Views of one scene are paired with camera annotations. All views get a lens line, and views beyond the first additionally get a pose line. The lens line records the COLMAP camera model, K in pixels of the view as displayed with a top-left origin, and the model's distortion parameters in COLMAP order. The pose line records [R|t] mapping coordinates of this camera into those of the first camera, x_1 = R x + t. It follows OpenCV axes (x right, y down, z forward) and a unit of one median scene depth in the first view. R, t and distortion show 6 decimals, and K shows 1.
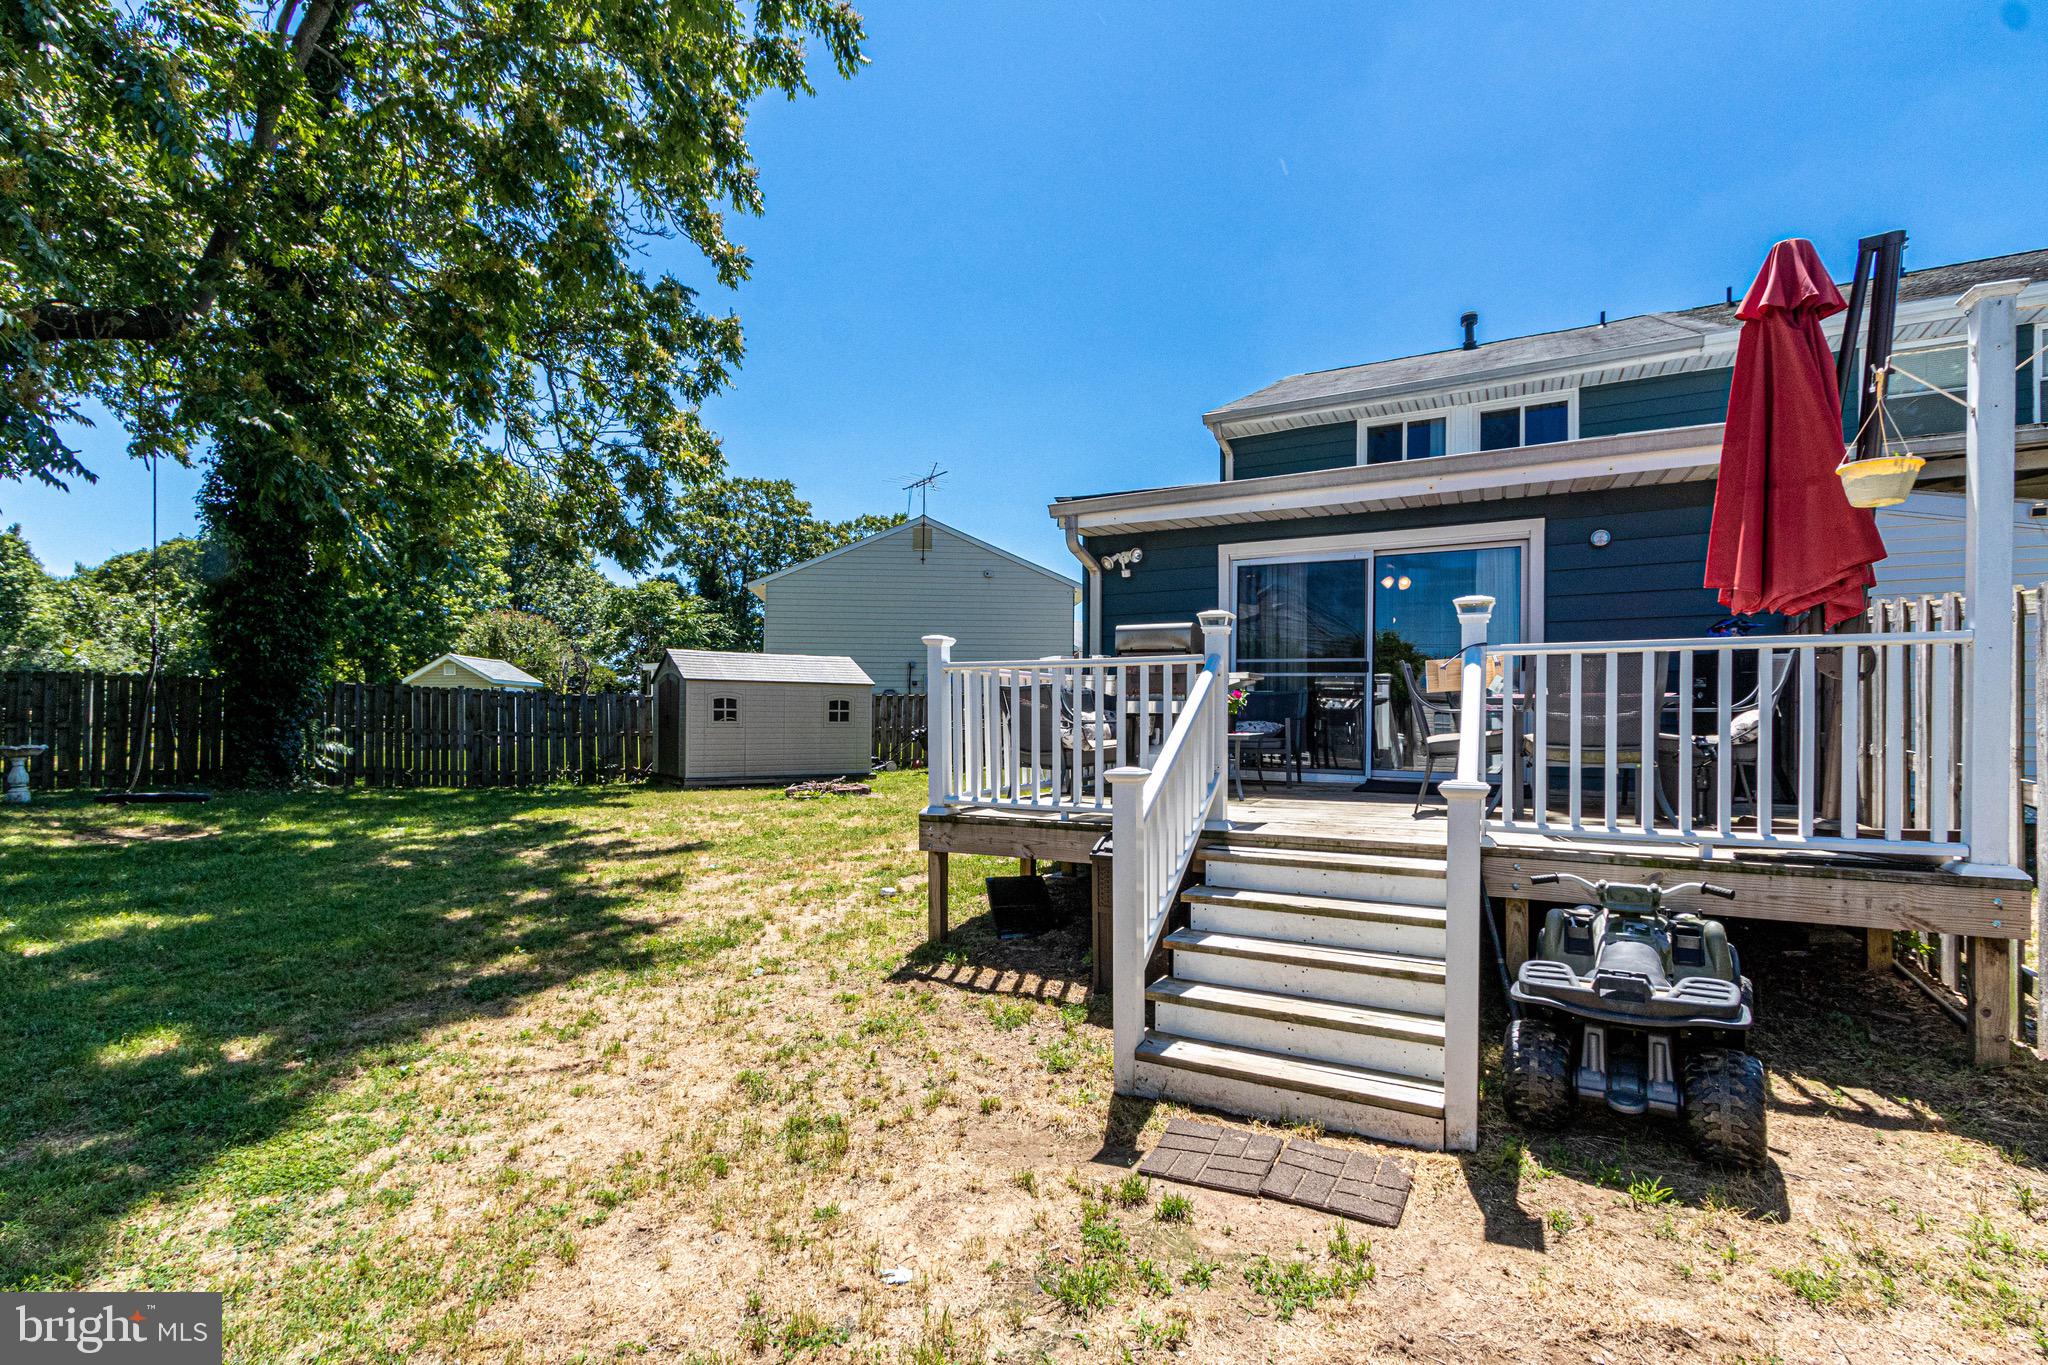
lens RADIAL K [[942.3, 0, 1000.6], [0, 942.3, 715.3], [0, 0, 1]] dist [0.002049, -0.000198]
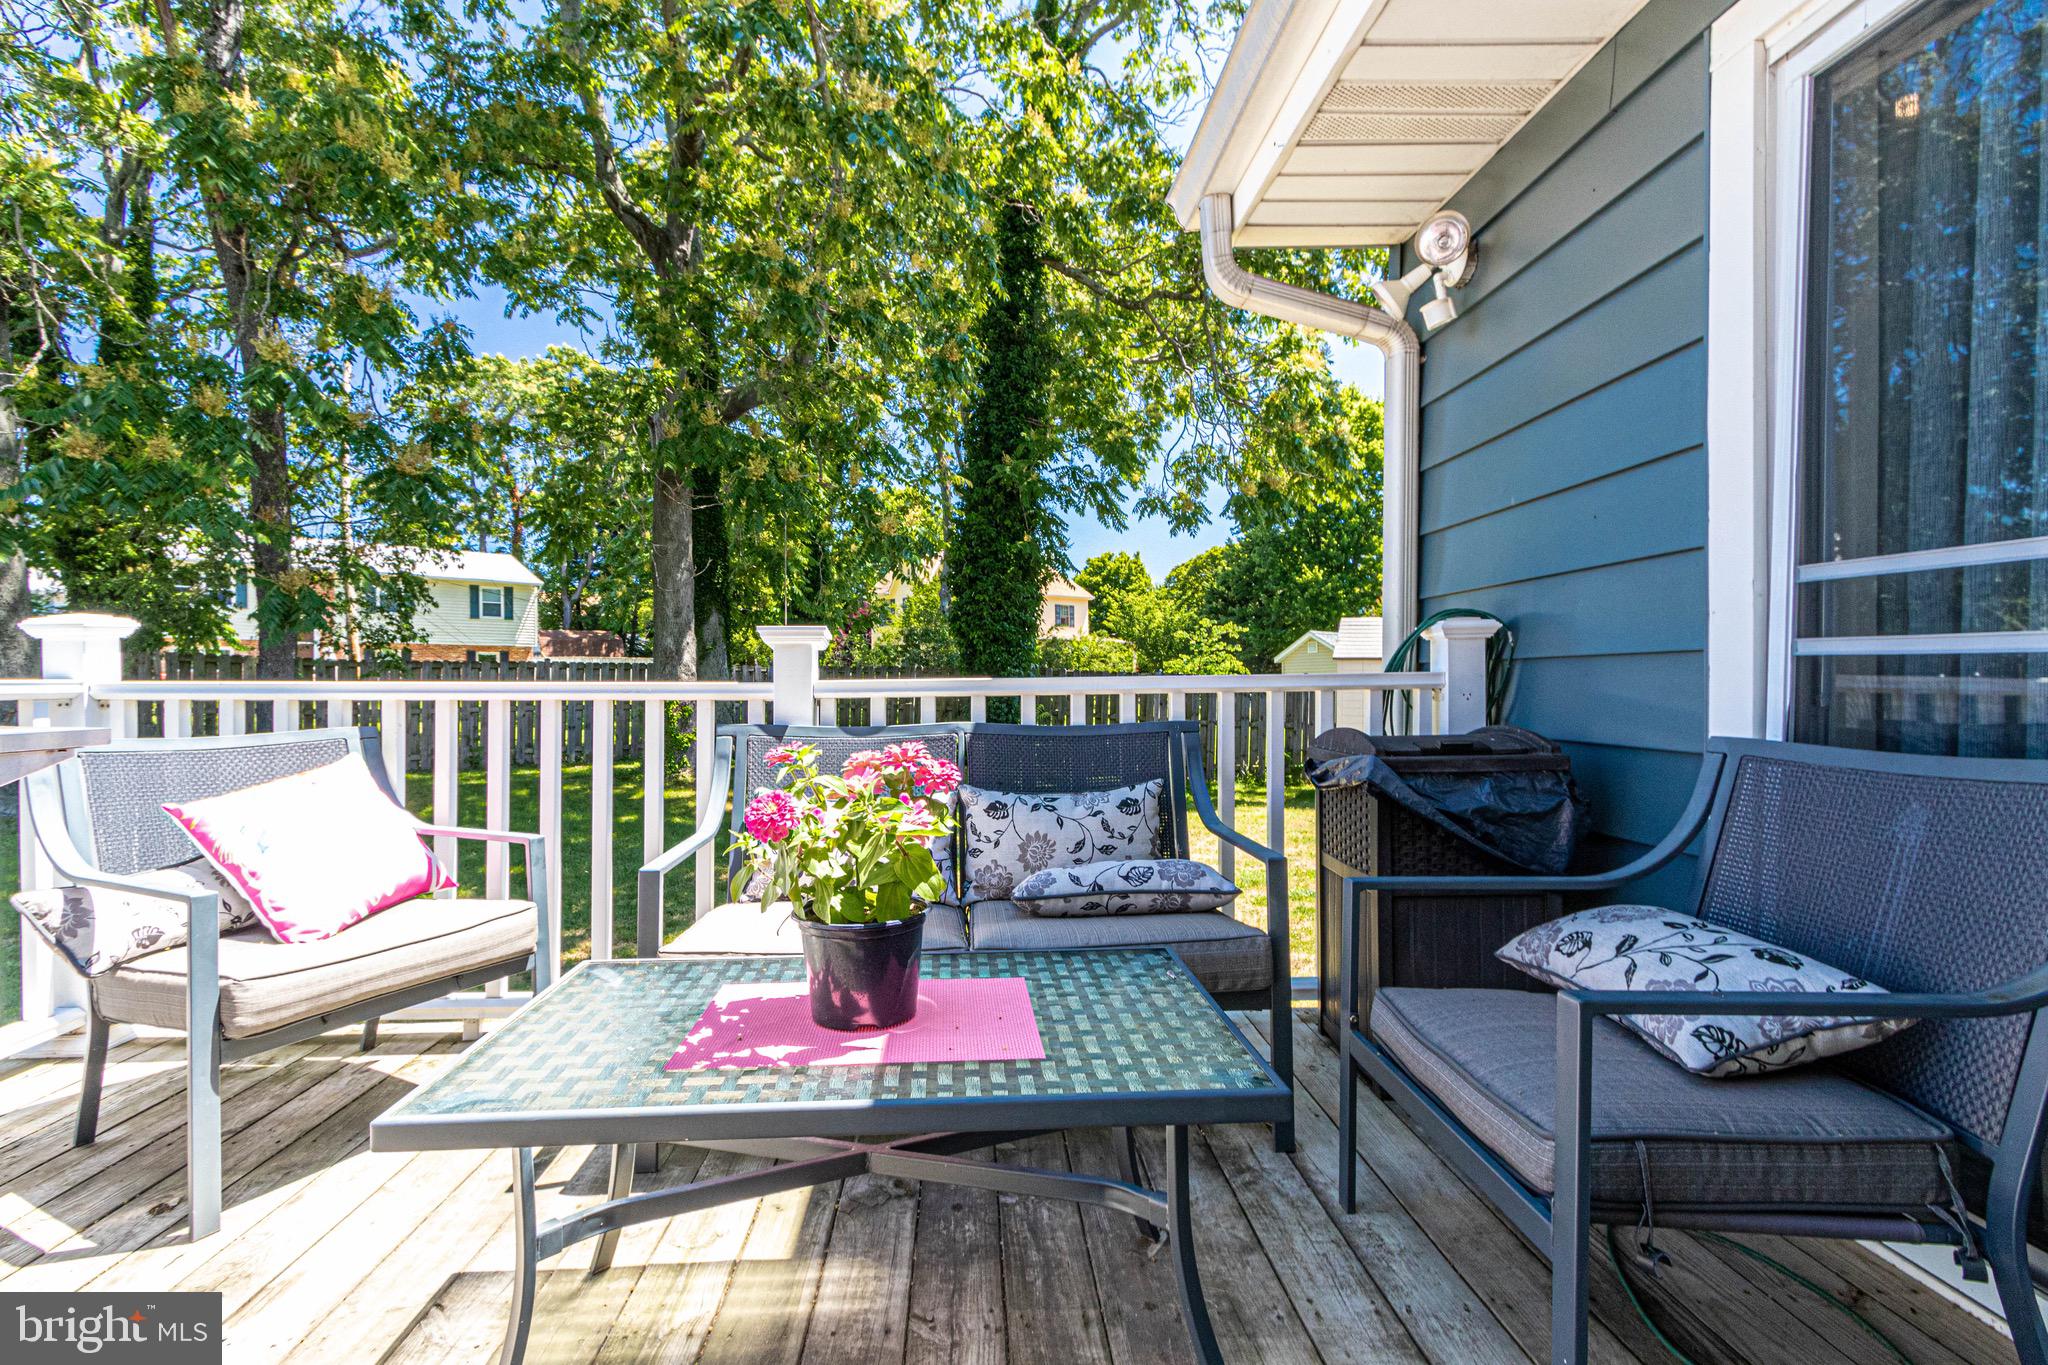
lens RADIAL K [[939.9, 0, 997.9], [0, 939.9, 688.8], [0, 0, 1]] dist [0.001755, -0.000266]
pose [[0.508772, 0.003097, -0.860896, 0.184946], [0.001730, 0.999988, 0.004620, -0.019862], [0.860900, -0.003840, 0.508760, 0.425035]]
